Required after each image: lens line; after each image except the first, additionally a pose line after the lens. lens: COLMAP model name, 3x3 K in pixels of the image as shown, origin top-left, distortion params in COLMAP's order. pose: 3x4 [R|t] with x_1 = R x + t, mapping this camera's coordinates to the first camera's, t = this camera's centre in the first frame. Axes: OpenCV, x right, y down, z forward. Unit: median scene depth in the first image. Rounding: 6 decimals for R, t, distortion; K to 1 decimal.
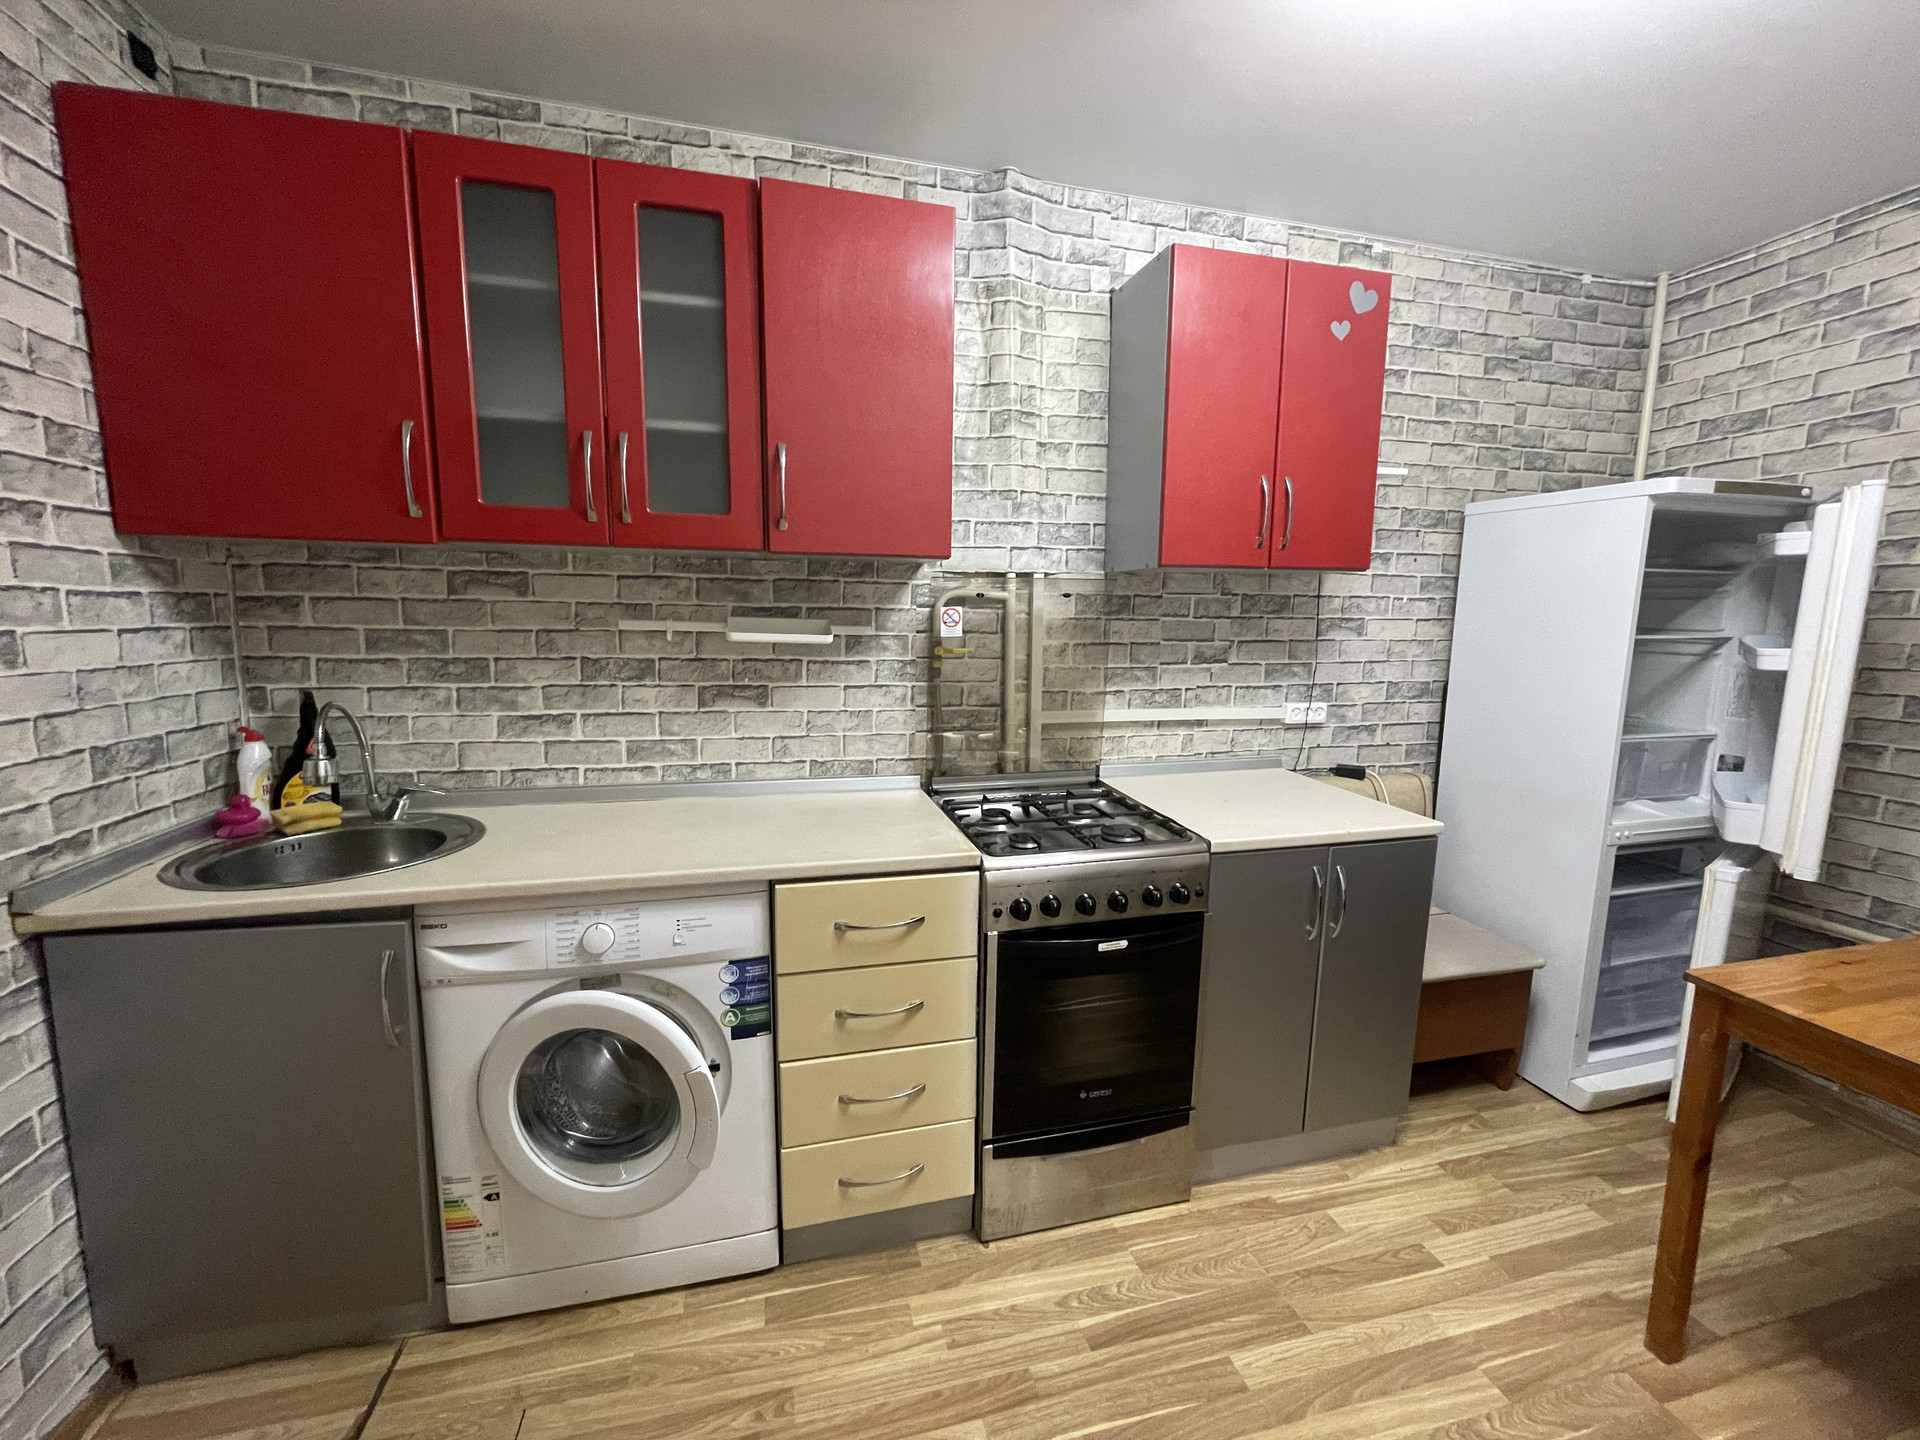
lens RADIAL K [[770.8, 0, 960.0], [0, 770.8, 720.0], [0, 0, 1]] dist [-0.000050, -0.002141]
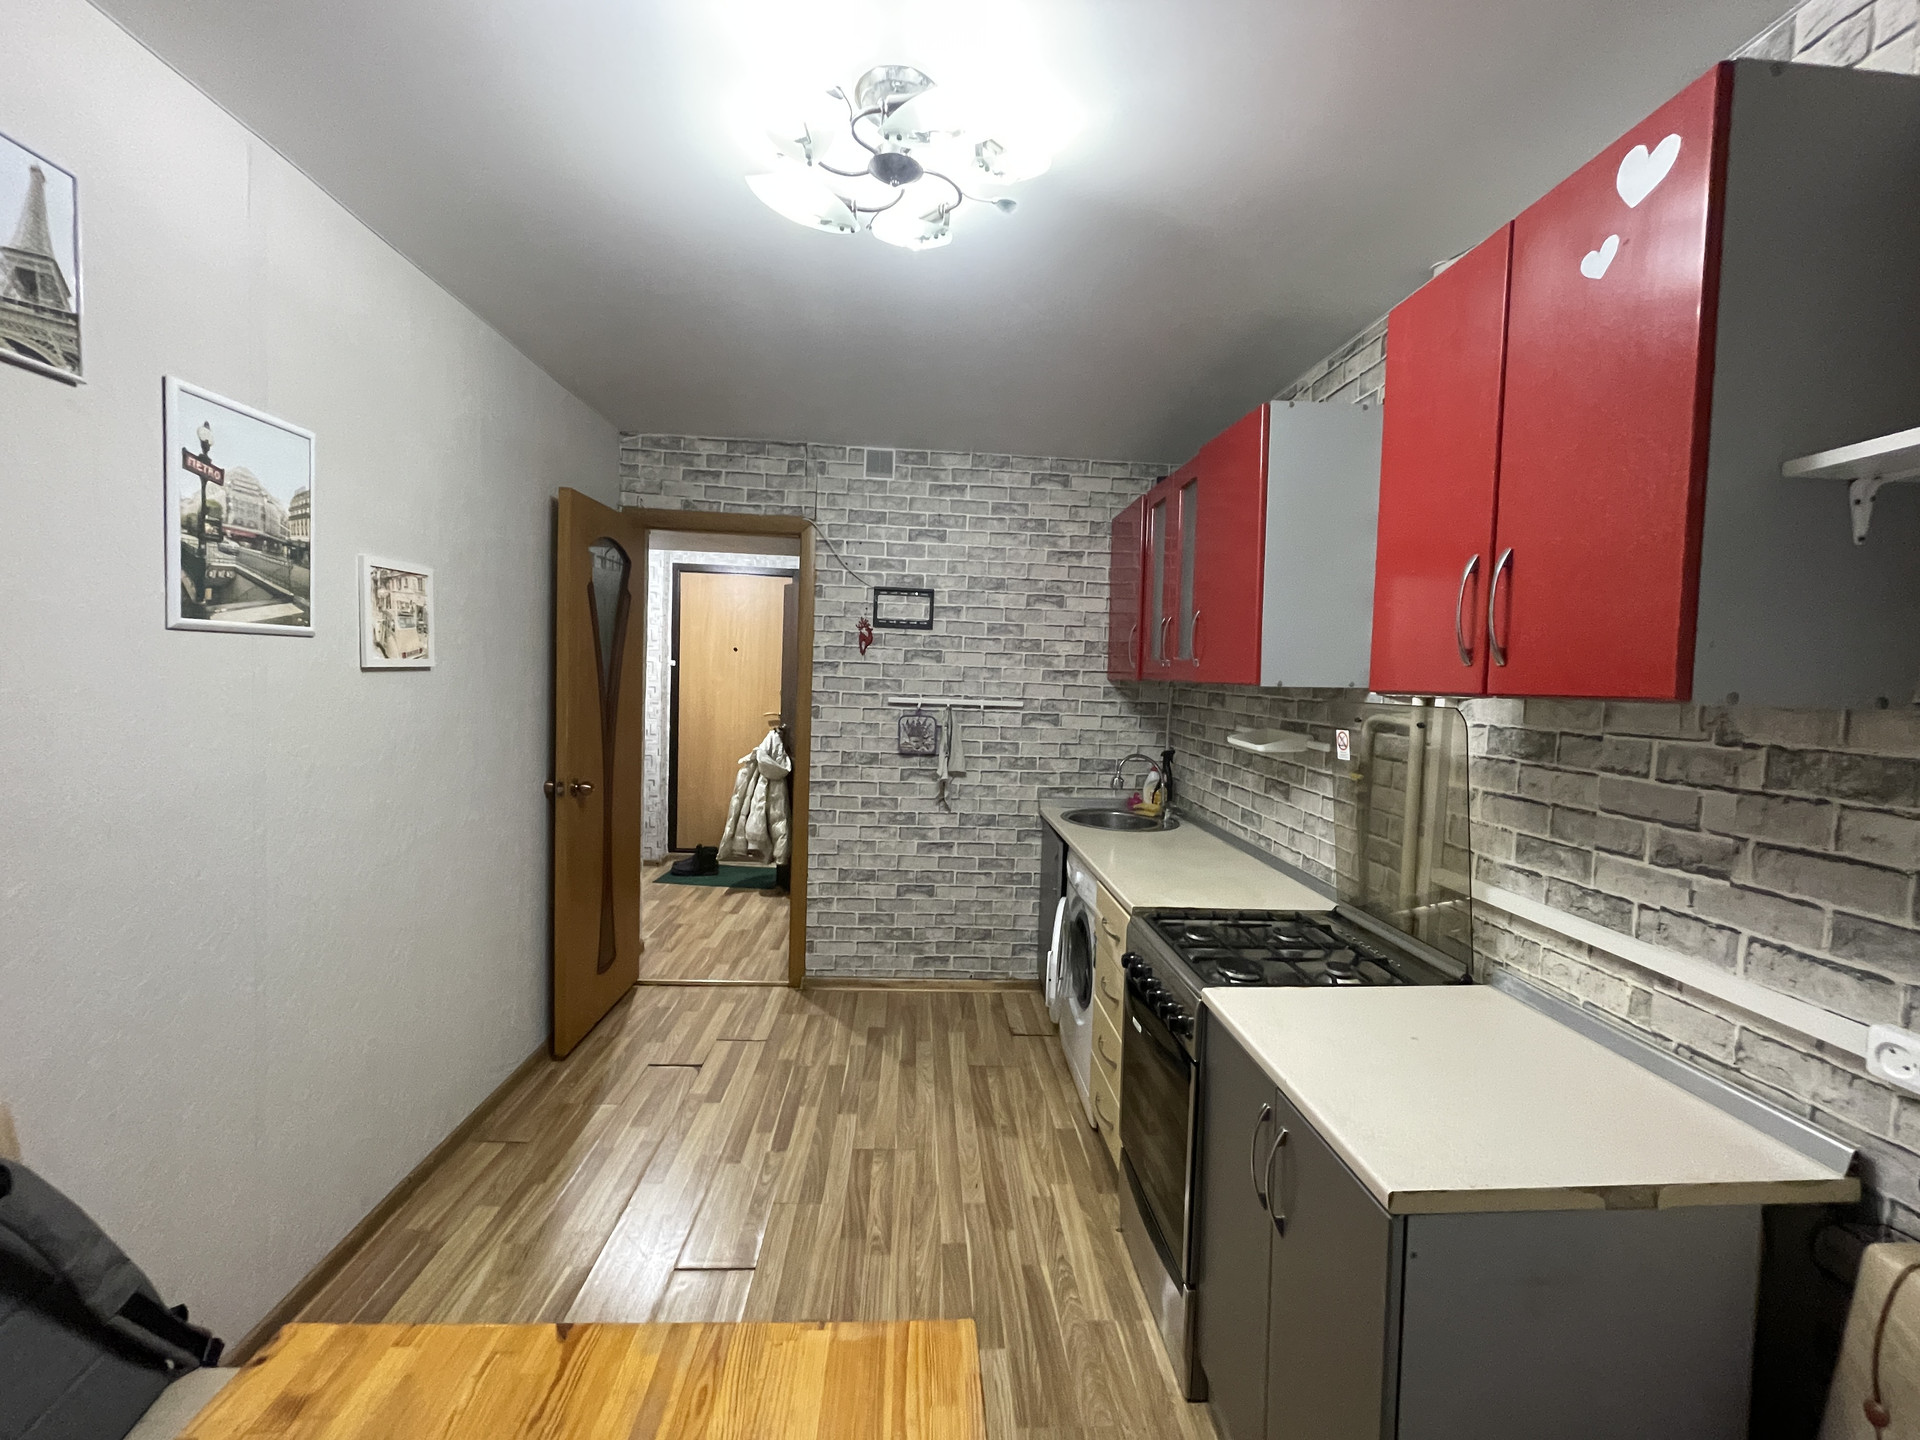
lens RADIAL K [[770.8, 0, 960.0], [0, 770.8, 720.0], [0, 0, 1]] dist [-0.000050, -0.002141]
pose [[-0.186559, 0.041675, -0.981559, 0.936914], [-0.170625, 0.982542, 0.074146, -0.130774], [0.967514, 0.181311, -0.176192, 0.605585]]
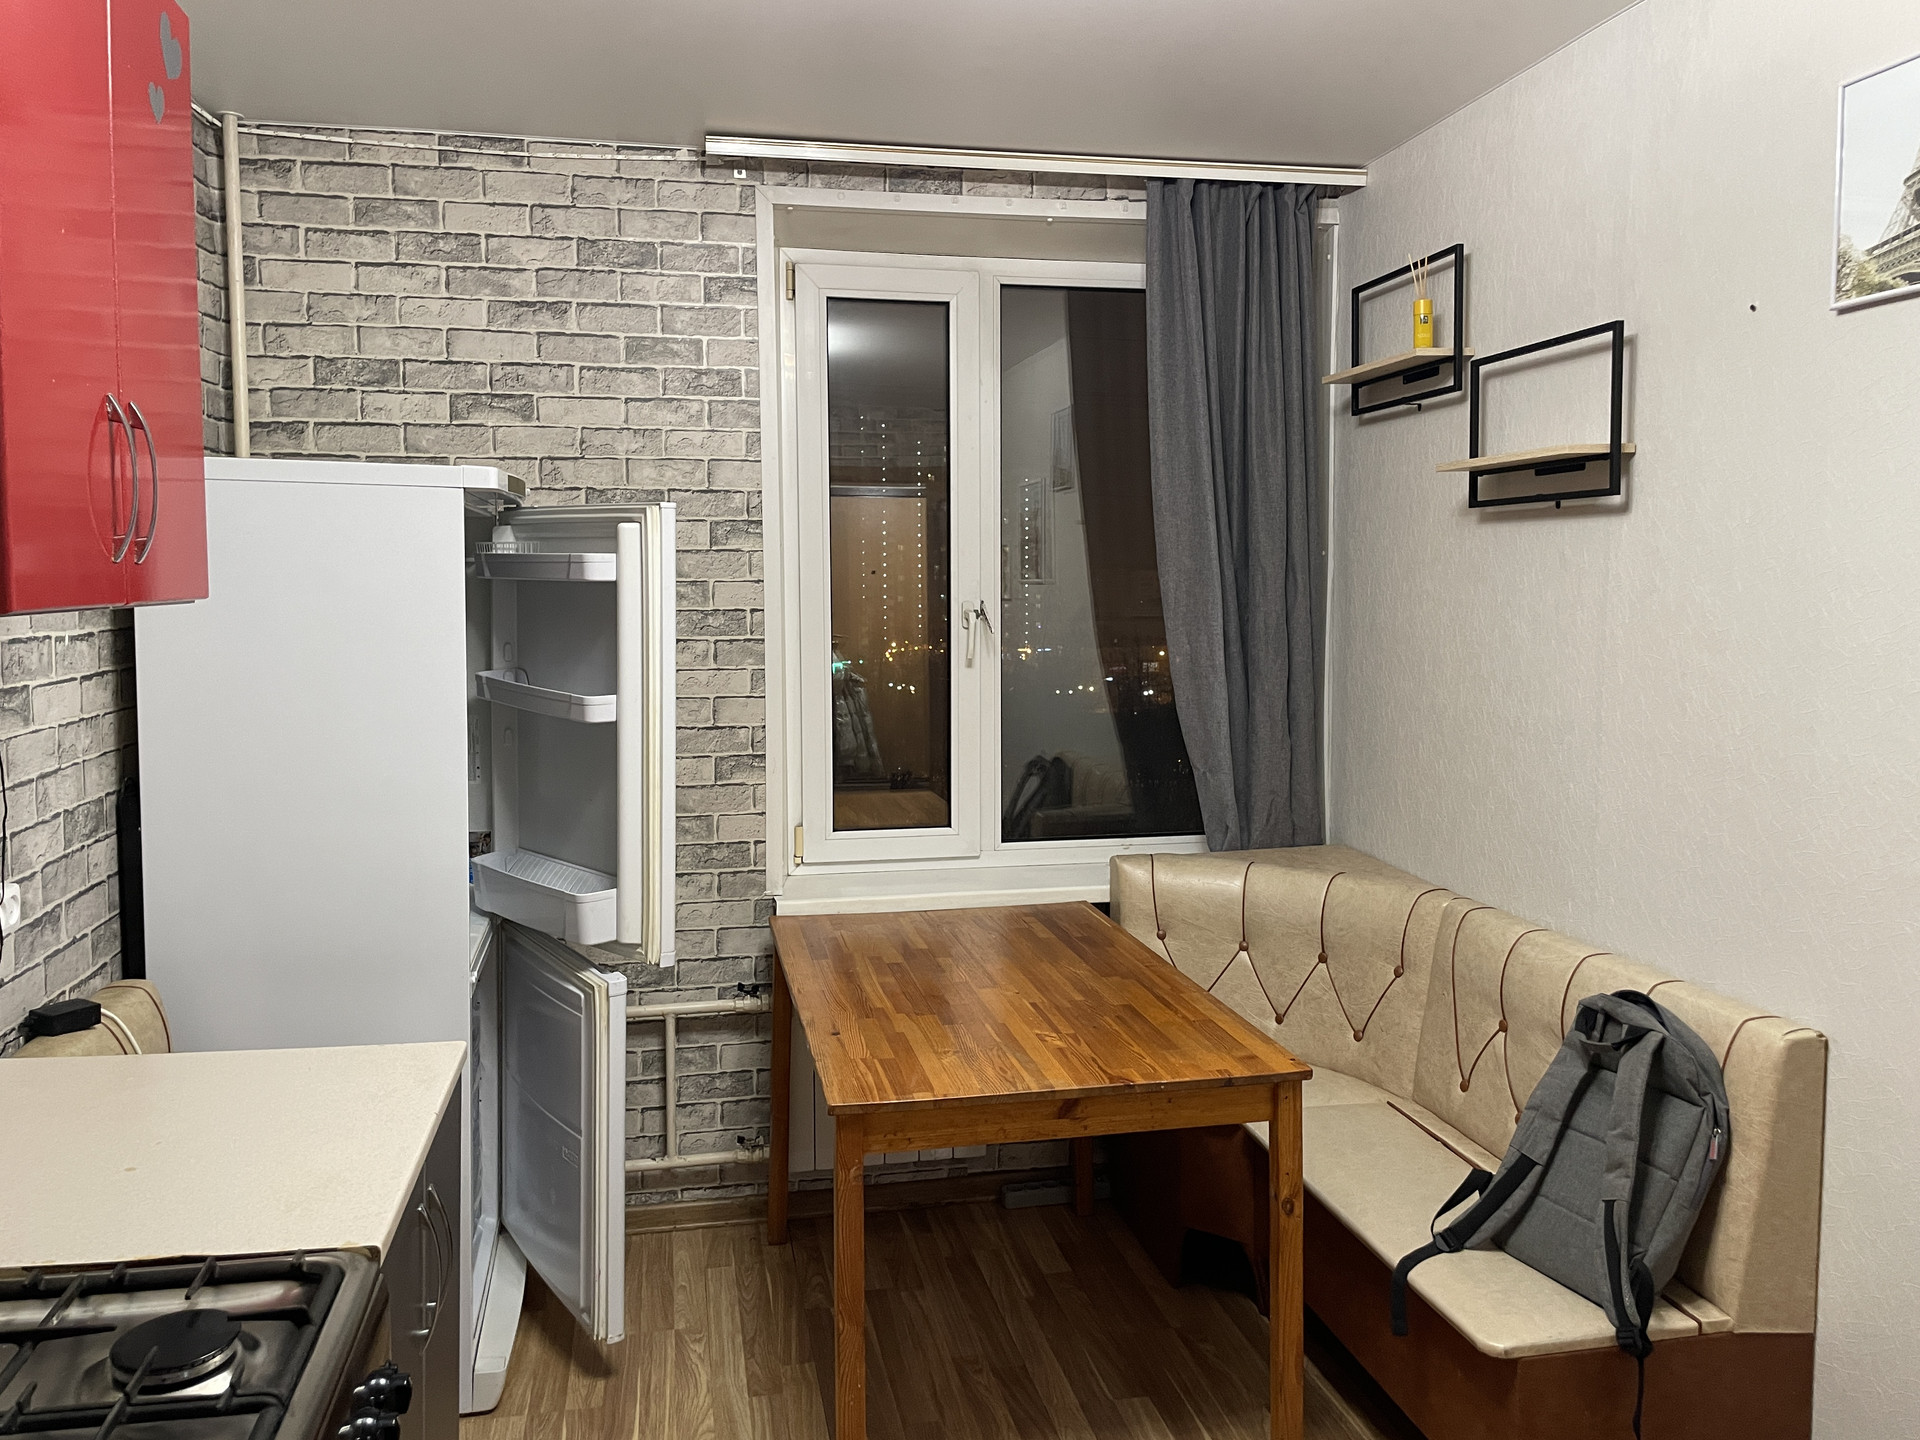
lens RADIAL K [[1447.0, 0, 972.4], [0, 1447.0, 697.7], [0, 0, 1]] dist [0.085157, -0.113250]
pose [[0.049733, -0.089930, 0.994706, -0.340913], [0.136367, 0.987223, 0.082435, -0.127287], [-0.989409, 0.131545, 0.061361, 0.409136]]
